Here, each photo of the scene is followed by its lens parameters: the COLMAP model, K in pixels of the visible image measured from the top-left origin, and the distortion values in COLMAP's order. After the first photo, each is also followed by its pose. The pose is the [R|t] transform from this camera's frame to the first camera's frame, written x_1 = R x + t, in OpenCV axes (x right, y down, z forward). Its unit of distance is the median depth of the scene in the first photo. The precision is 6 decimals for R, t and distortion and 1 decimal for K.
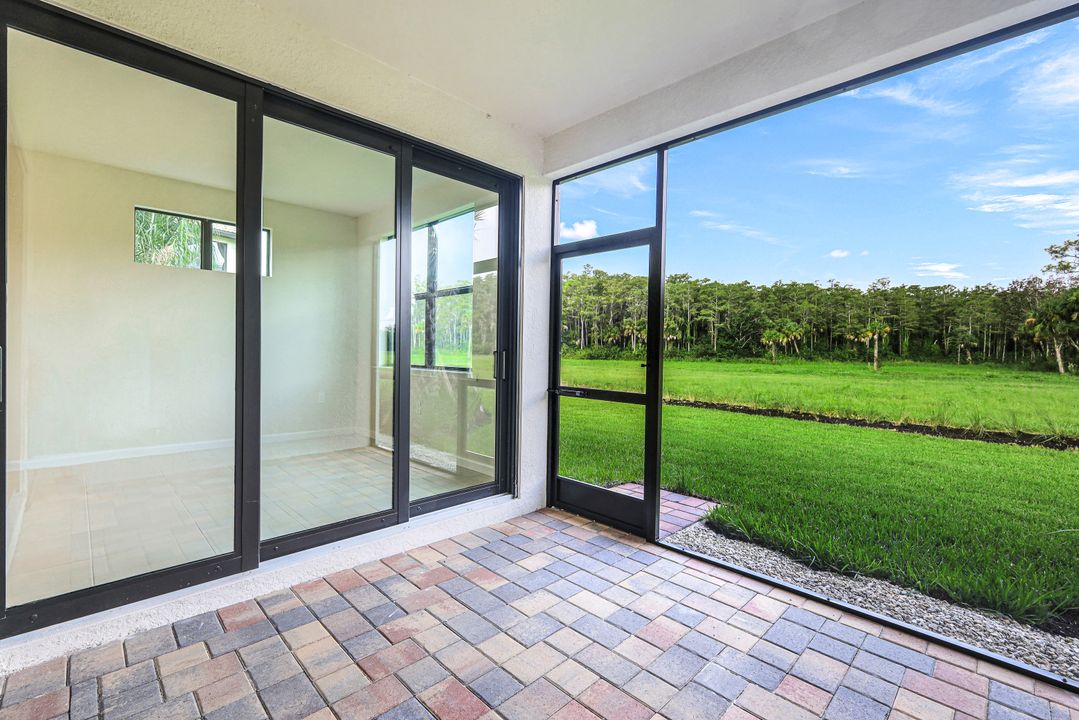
lens RADIAL K [[474.3, 0, 541.7], [0, 474.3, 354.6], [0, 0, 1]] dist [0.000897, 0.000291]
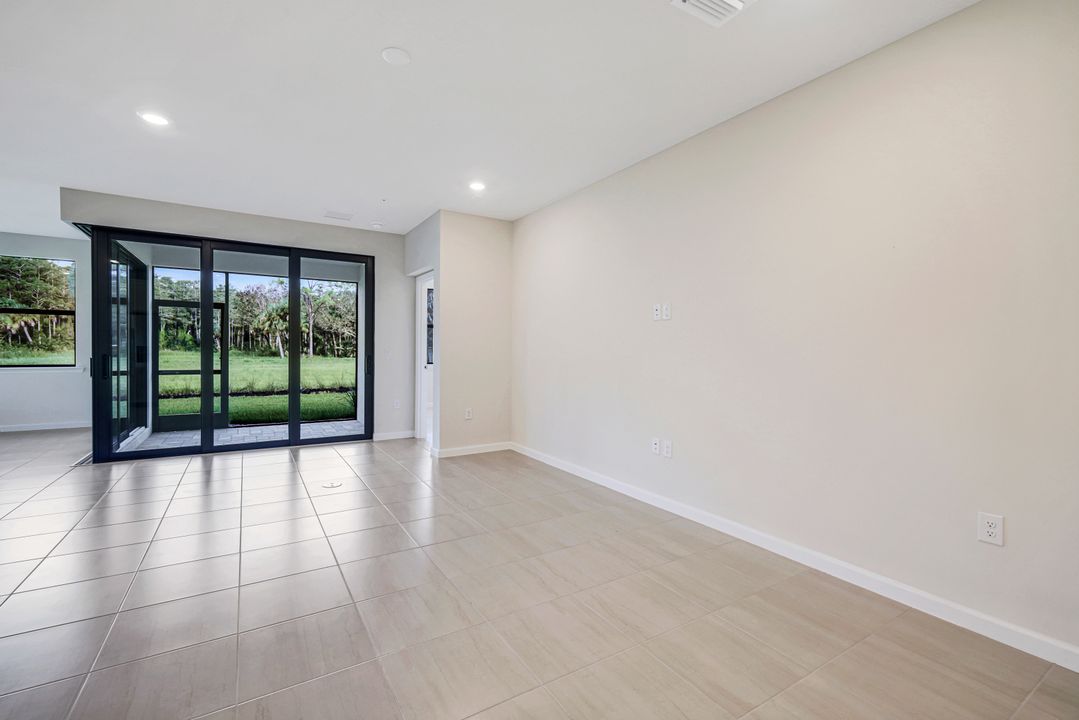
lens RADIAL K [[476.7, 0, 545.5], [0, 476.7, 357.0], [0, 0, 1]] dist [0.004505, 0.000092]
pose [[0.218681, -0.030426, 0.975322, -0.122477], [0.001513, 0.999523, 0.030842, -0.003819], [-0.975795, -0.005269, 0.218623, -0.080177]]
